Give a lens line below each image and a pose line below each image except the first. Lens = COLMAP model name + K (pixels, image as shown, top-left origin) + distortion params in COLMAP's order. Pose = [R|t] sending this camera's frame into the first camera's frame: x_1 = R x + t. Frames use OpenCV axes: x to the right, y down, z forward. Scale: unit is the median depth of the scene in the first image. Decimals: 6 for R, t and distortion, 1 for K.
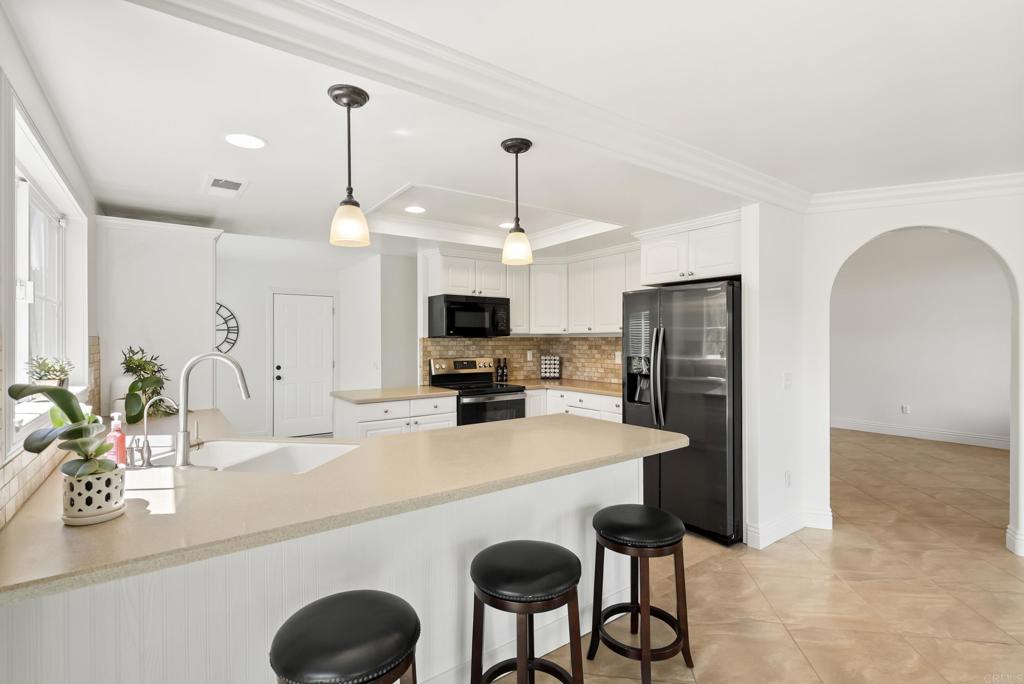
lens RADIAL K [[479.5, 0, 509.8], [0, 479.5, 342.2], [0, 0, 1]] dist [-0.008482, 0.003302]
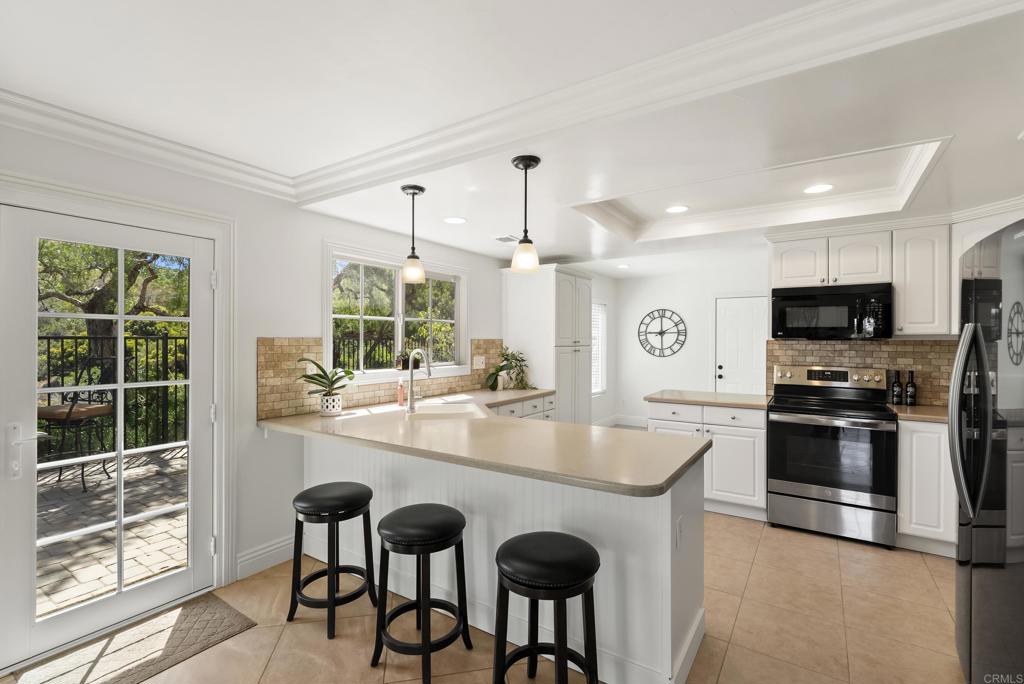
lens RADIAL K [[463.7, 0, 509.1], [0, 463.7, 338.7], [0, 0, 1]] dist [-0.008096, 0.002940]
pose [[0.354842, 0.001083, -0.934926, 0.441884], [-0.009100, 0.999956, -0.002296, -0.005847], [0.934882, 0.009322, 0.354836, 0.271519]]
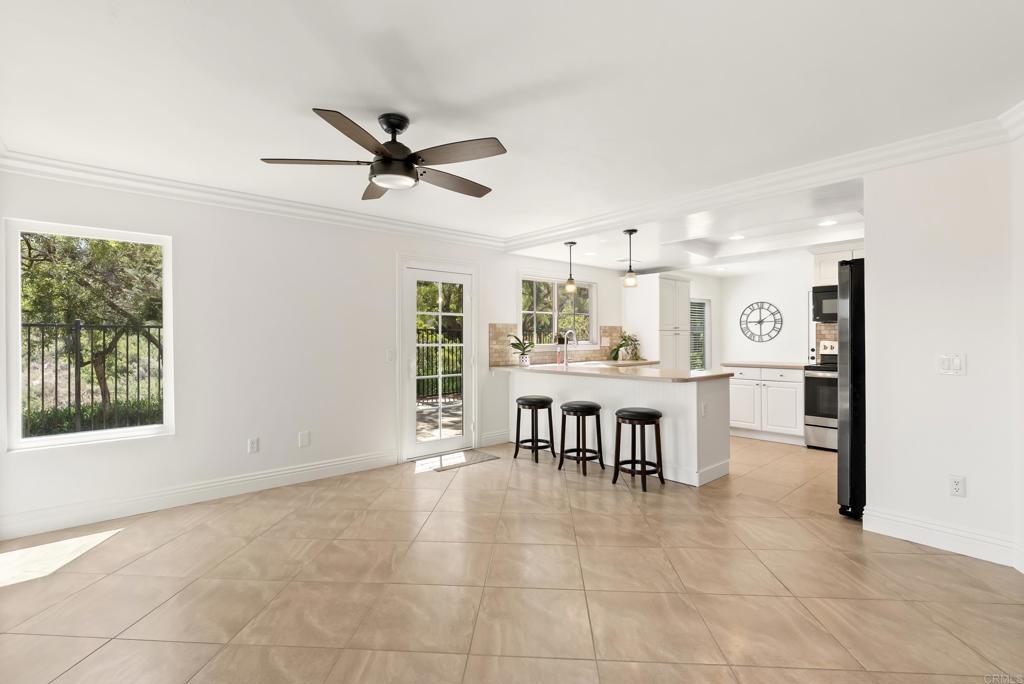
lens RADIAL K [[463.7, 0, 510.0], [0, 463.7, 337.4], [0, 0, 1]] dist [-0.008096, 0.002940]
pose [[0.099836, 0.003862, -0.994996, 0.914977], [-0.001764, 0.999992, 0.003704, 0.023965], [0.995002, 0.001385, 0.099842, 0.118318]]
